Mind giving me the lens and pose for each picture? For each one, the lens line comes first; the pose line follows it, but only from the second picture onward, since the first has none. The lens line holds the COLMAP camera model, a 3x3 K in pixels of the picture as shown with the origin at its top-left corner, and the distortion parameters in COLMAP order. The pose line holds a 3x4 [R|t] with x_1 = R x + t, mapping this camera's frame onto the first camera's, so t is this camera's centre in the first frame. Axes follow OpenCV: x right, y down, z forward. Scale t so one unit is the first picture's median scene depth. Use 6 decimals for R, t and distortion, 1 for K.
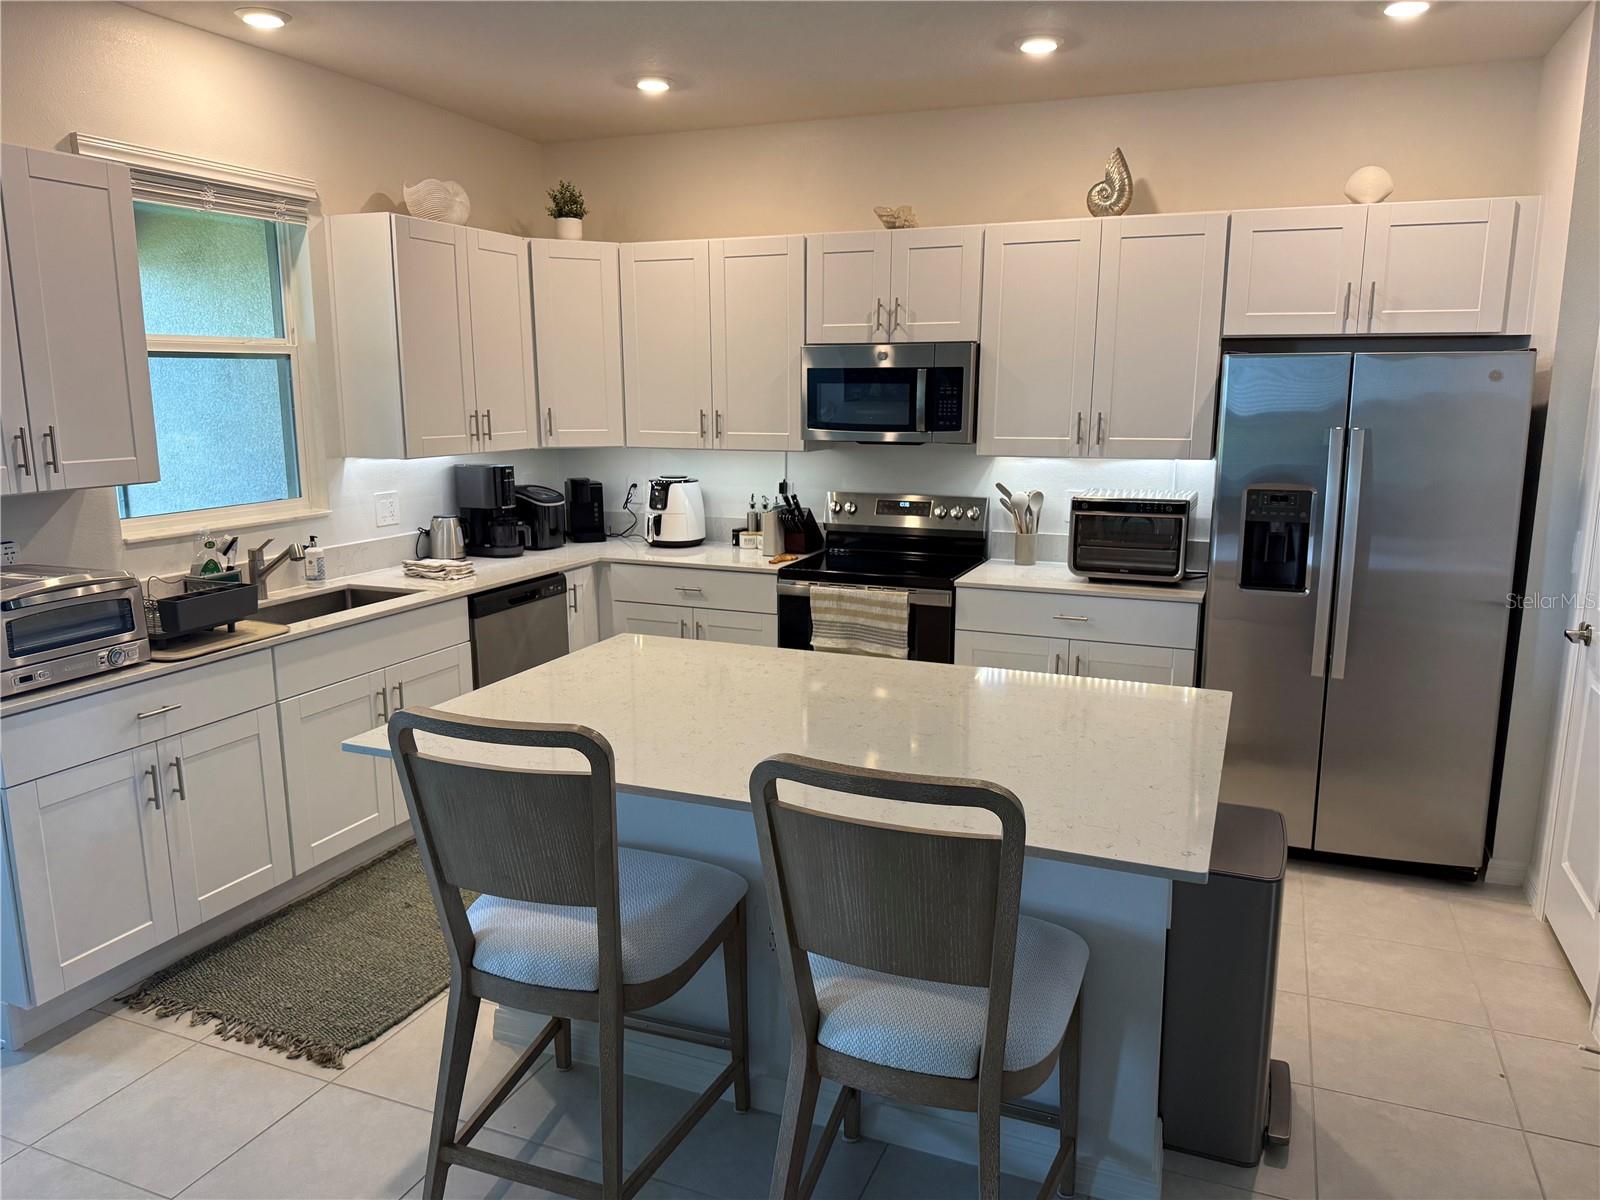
lens RADIAL K [[1128.5, 0, 805.2], [0, 1128.5, 606.3], [0, 0, 1]] dist [0.034152, -0.001953]
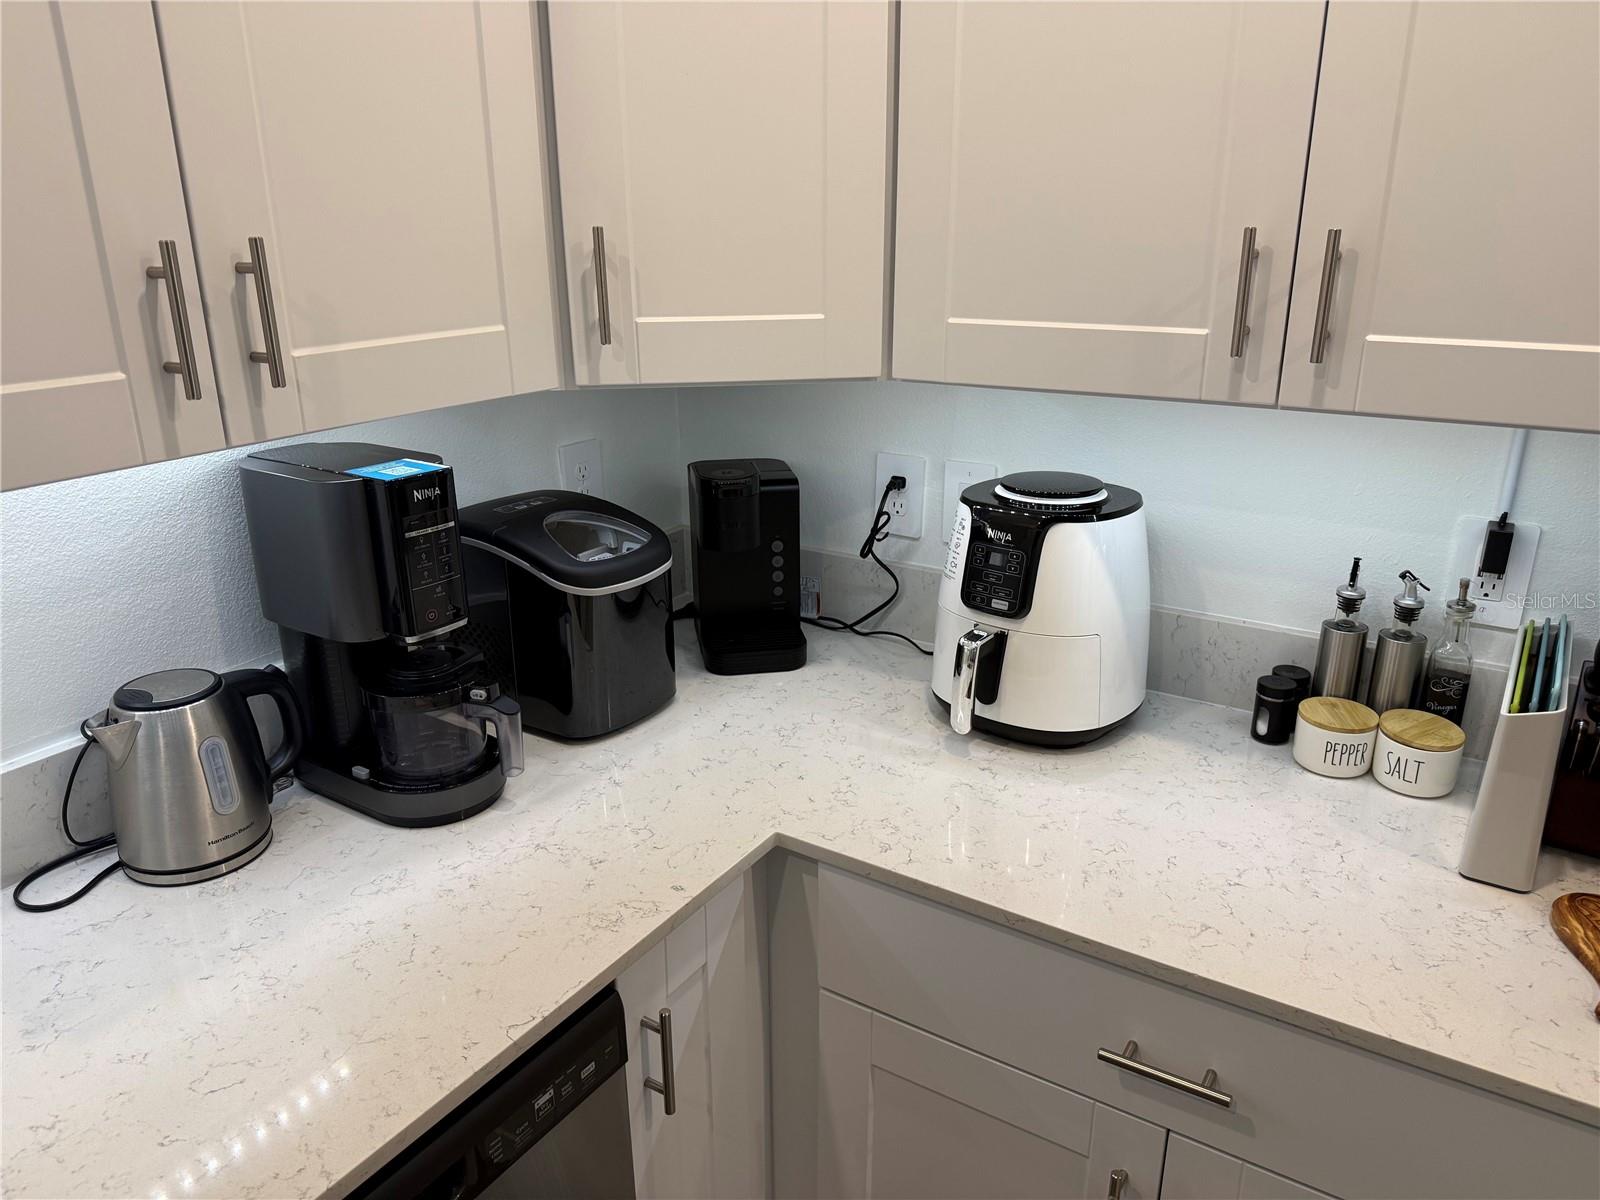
lens RADIAL K [[1128.5, 0, 788.5], [0, 1128.5, 598.7], [0, 0, 1]] dist [0.034152, -0.001953]
pose [[0.981628, 0.051606, -0.183694, -0.128813], [-0.026991, 0.990605, 0.134064, -0.124149], [0.188886, -0.126643, 0.973799, 0.722520]]
